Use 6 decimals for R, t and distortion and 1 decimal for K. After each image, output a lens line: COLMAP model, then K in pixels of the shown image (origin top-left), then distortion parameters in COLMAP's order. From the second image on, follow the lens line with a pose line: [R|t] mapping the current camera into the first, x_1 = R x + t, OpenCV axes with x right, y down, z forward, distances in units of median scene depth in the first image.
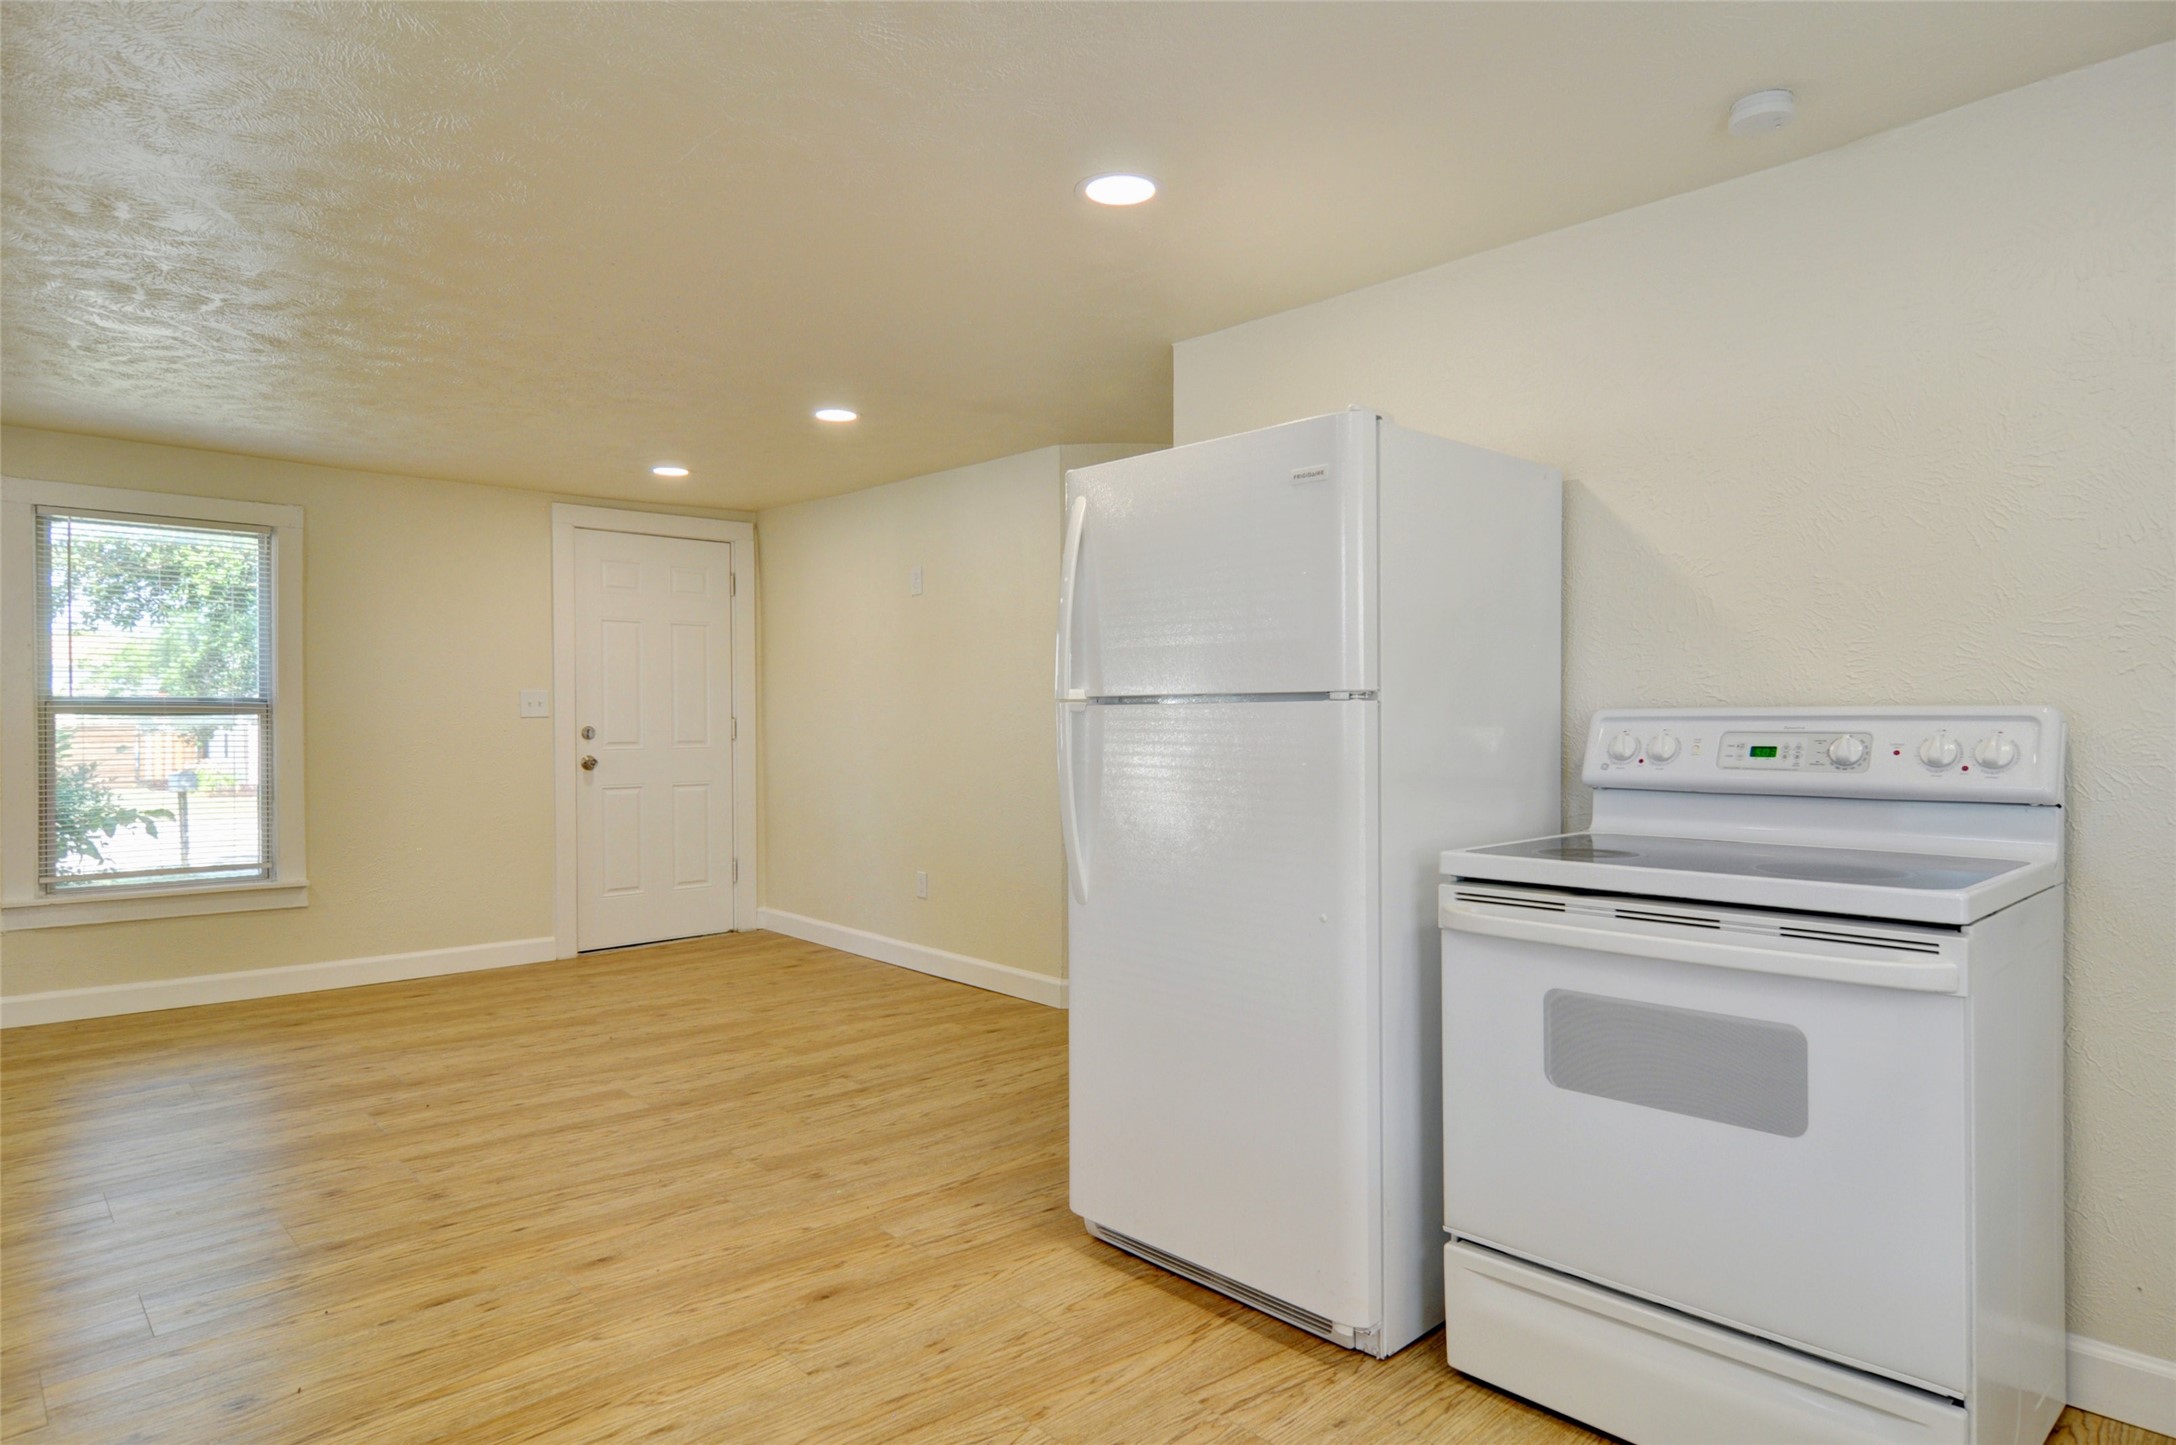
lens RADIAL K [[1233.2, 0, 1092.0], [0, 1233.2, 727.6], [0, 0, 1]] dist [0.002221, 0.000356]
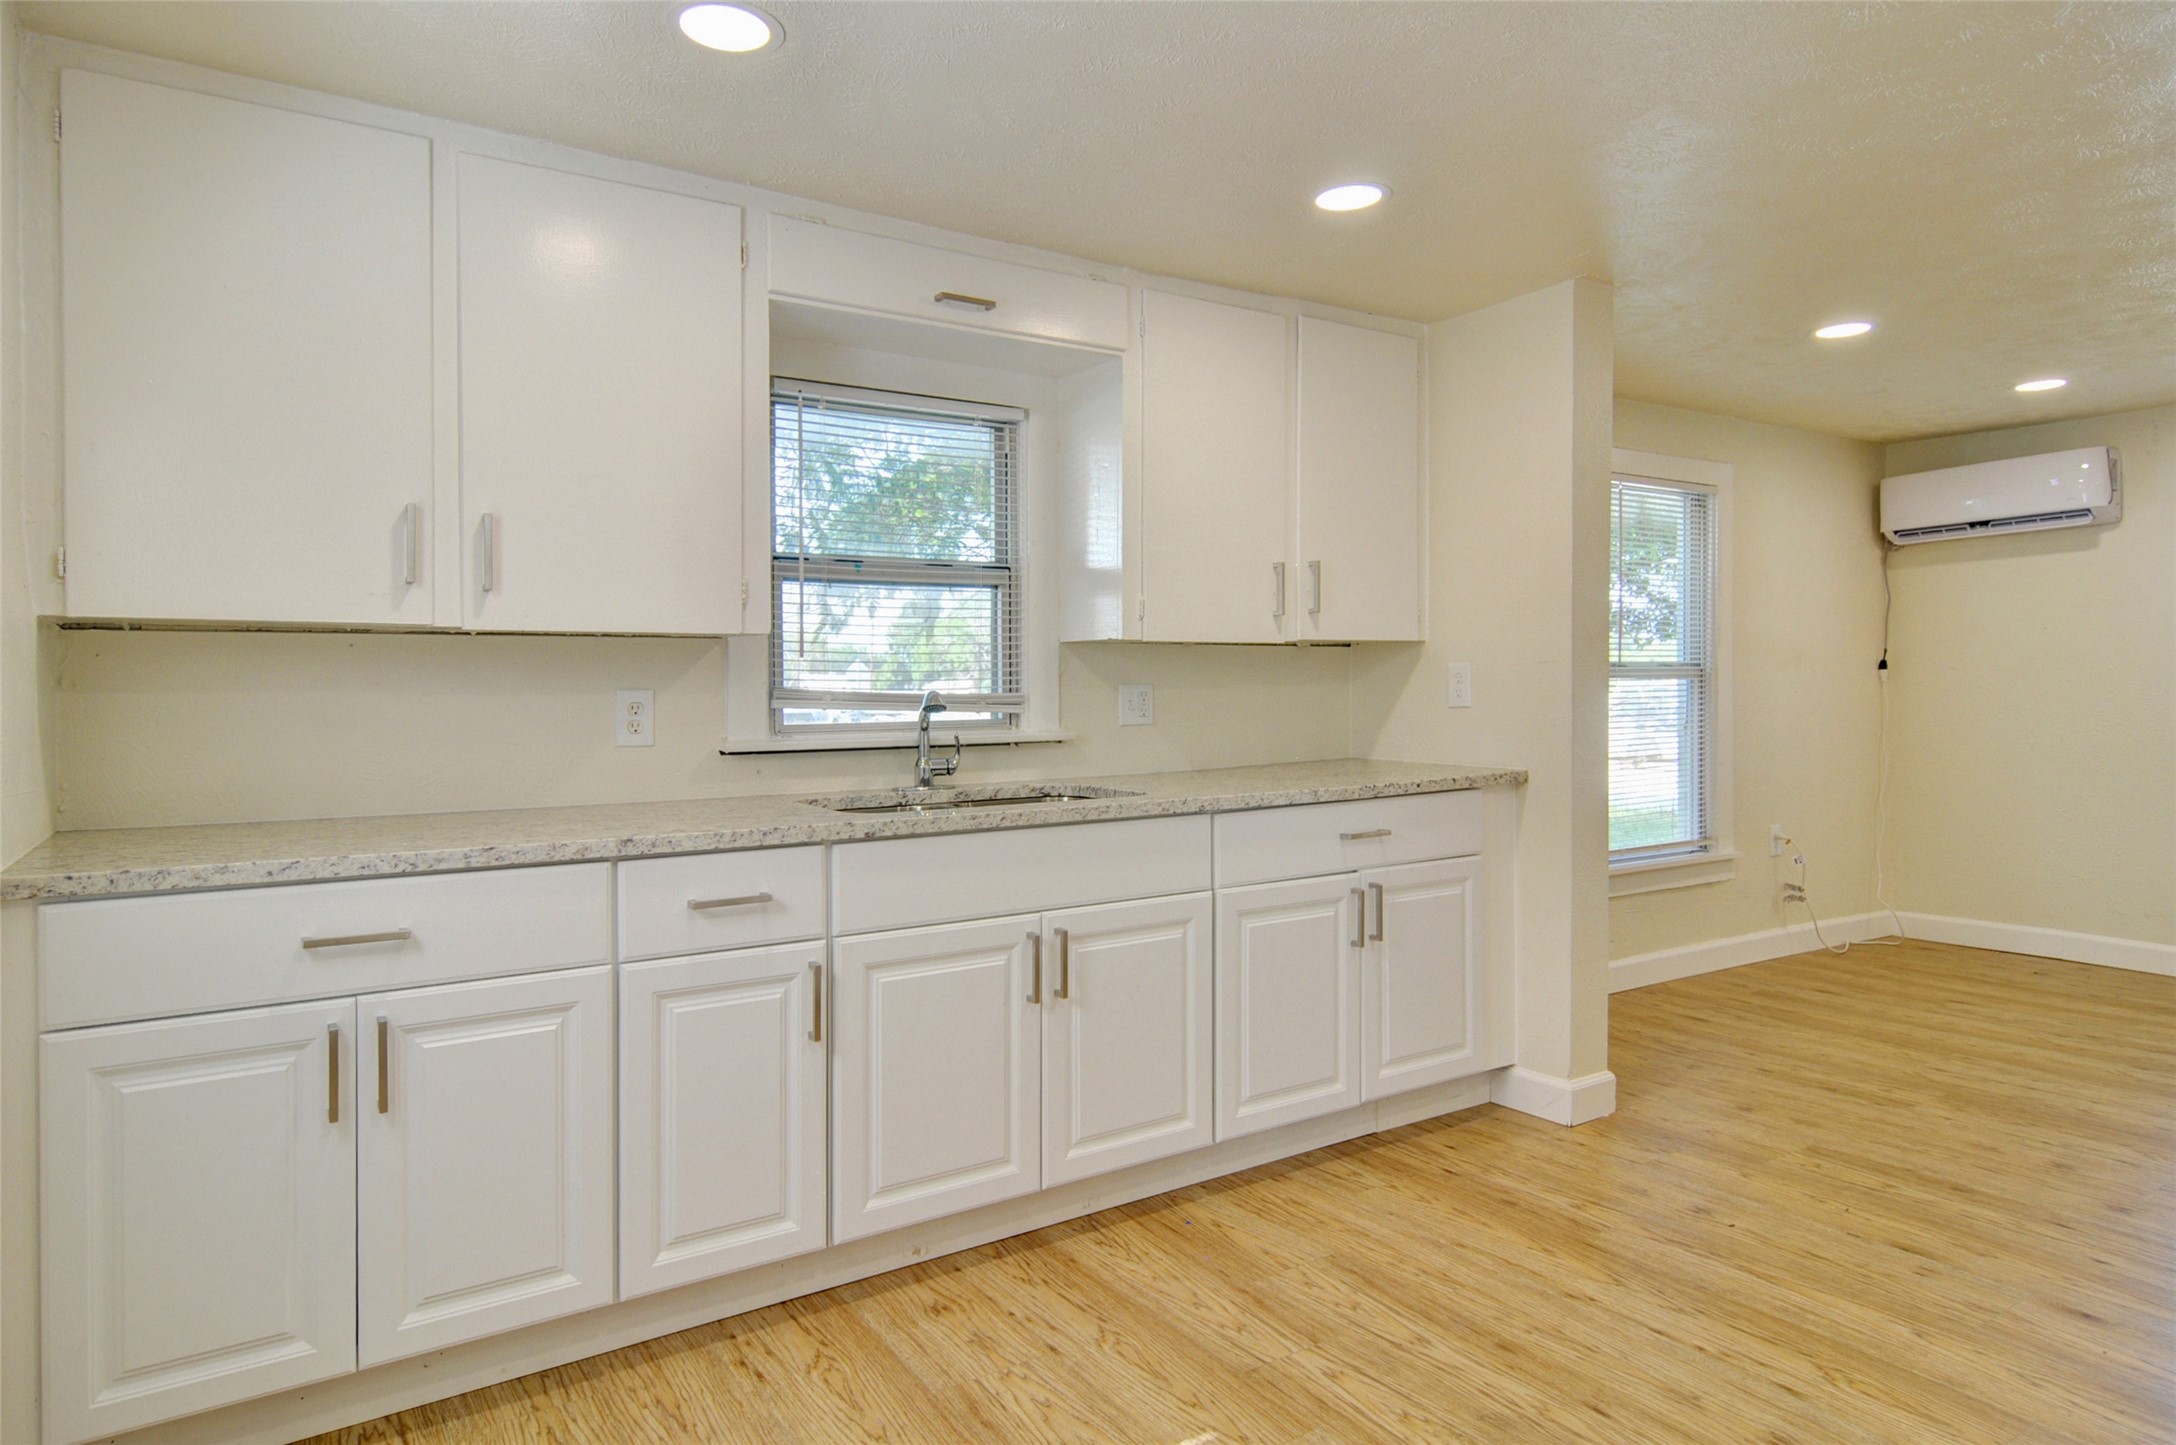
lens RADIAL K [[1274.7, 0, 1076.5], [0, 1274.7, 690.0], [0, 0, 1]] dist [0.004623, -0.002097]
pose [[-0.188773, 0.000512, -0.982021, 0.432874], [0.004004, 0.999992, -0.000248, -0.004883], [0.982013, -0.003979, -0.188774, 0.340321]]
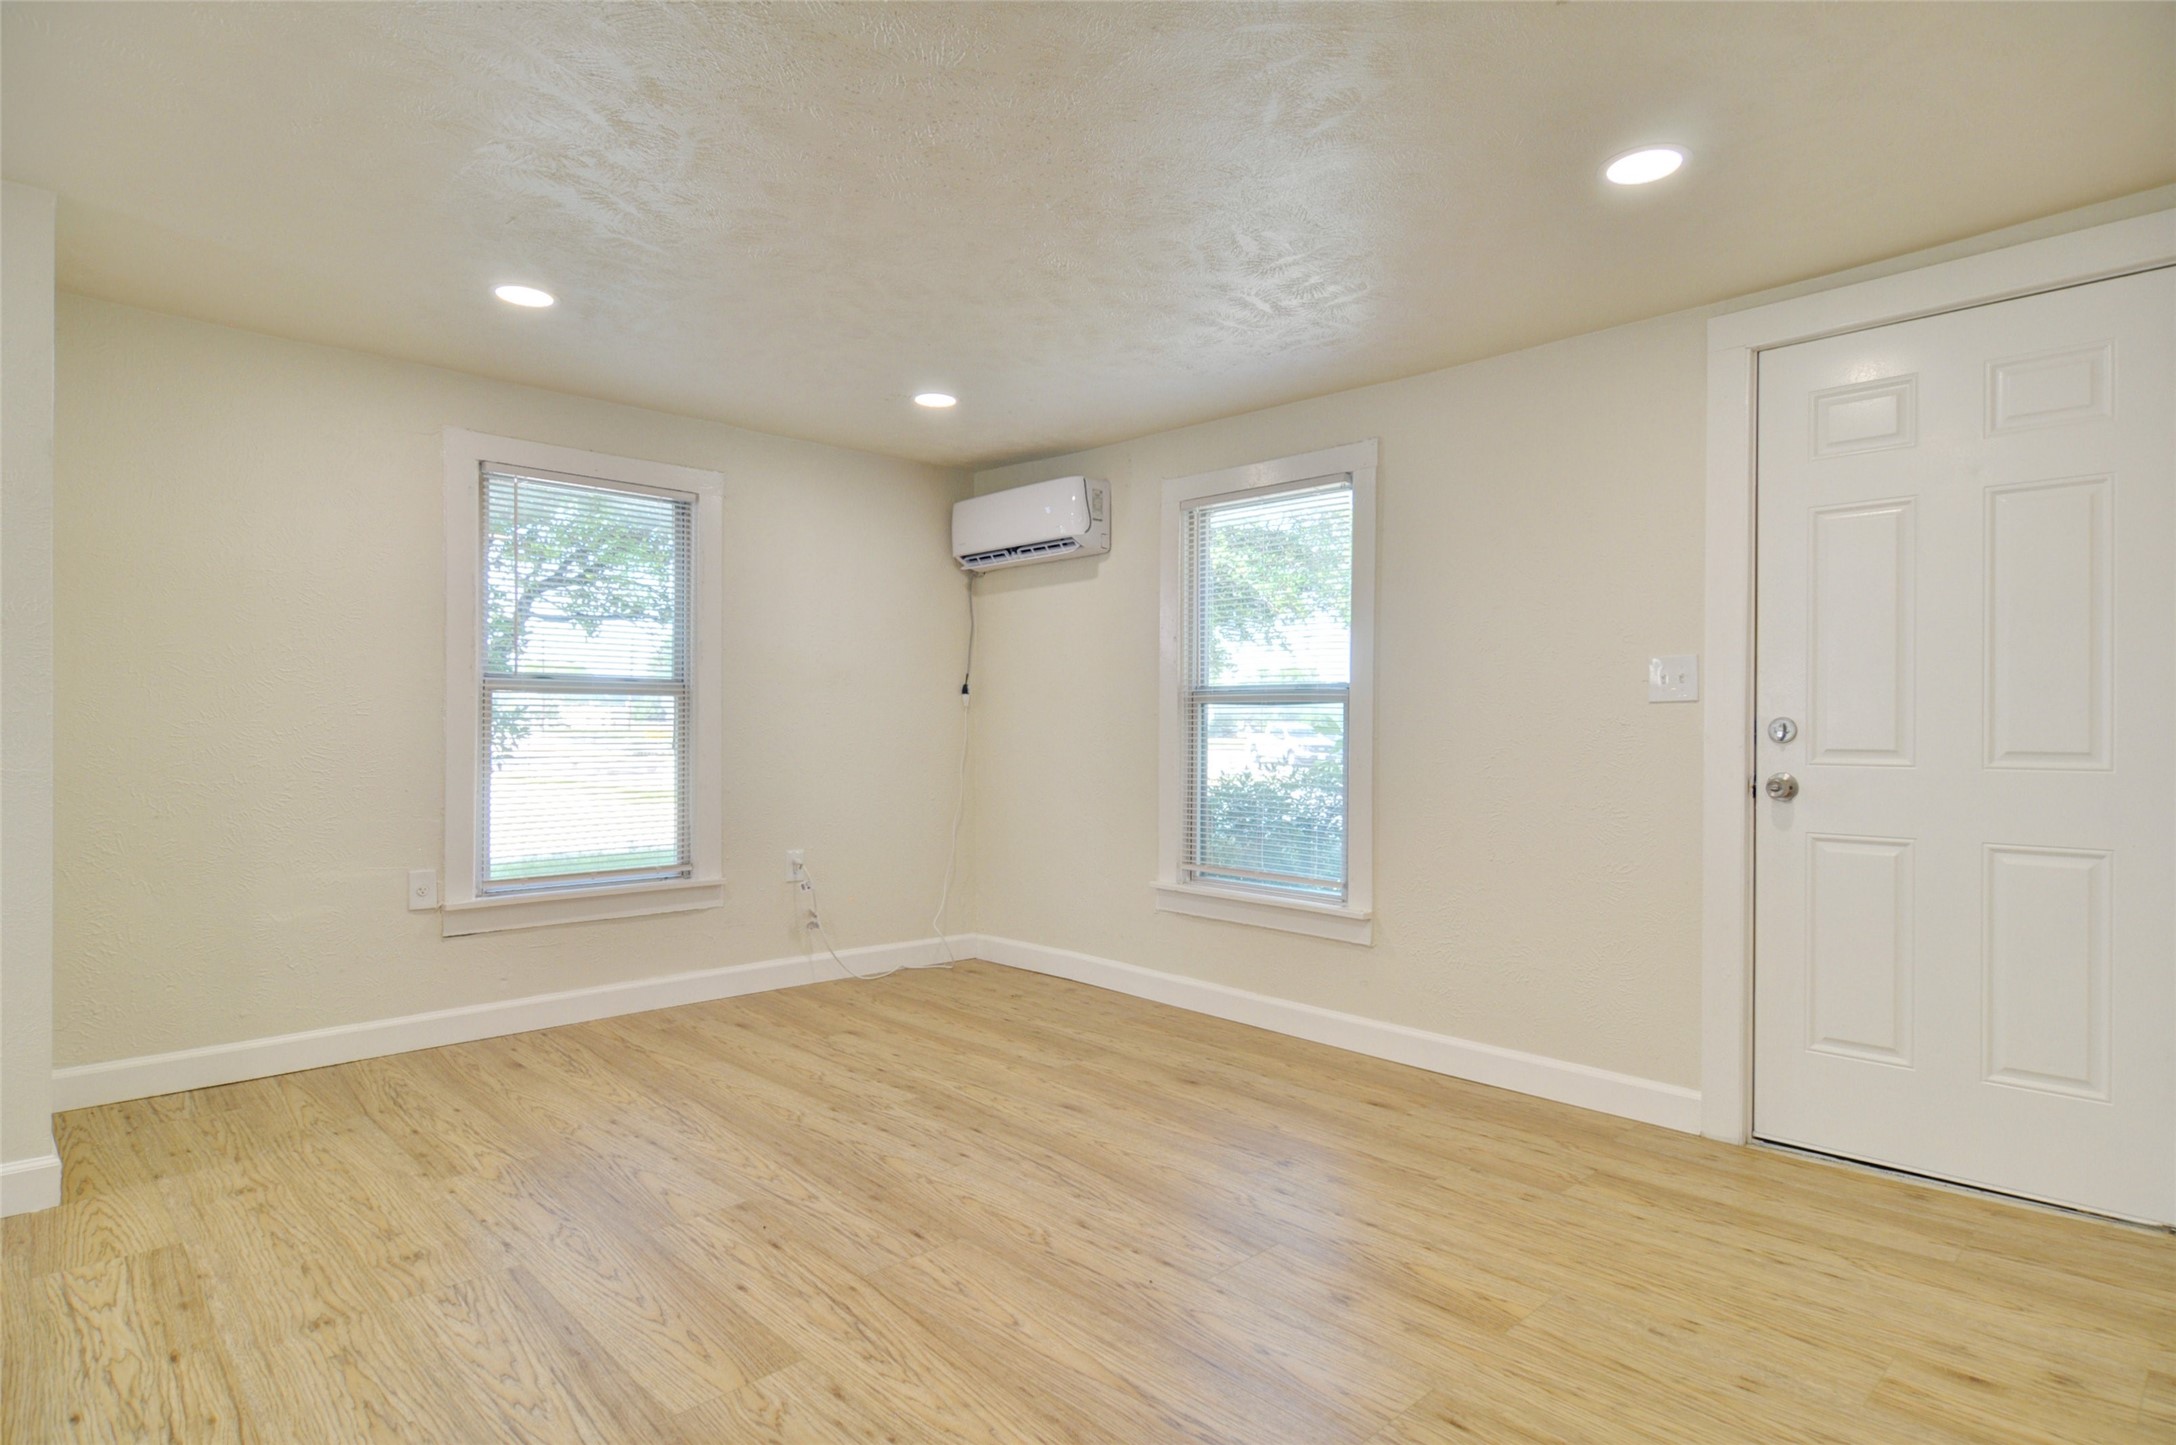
lens RADIAL K [[1158.7, 0, 1103.4], [0, 1158.7, 719.5], [0, 0, 1]] dist [0.001912, -0.001937]
pose [[0.020233, -0.006249, -0.999776, 0.141267], [-0.014511, 0.999873, -0.006543, 0.011622], [0.999690, 0.014640, 0.020140, 1.165488]]
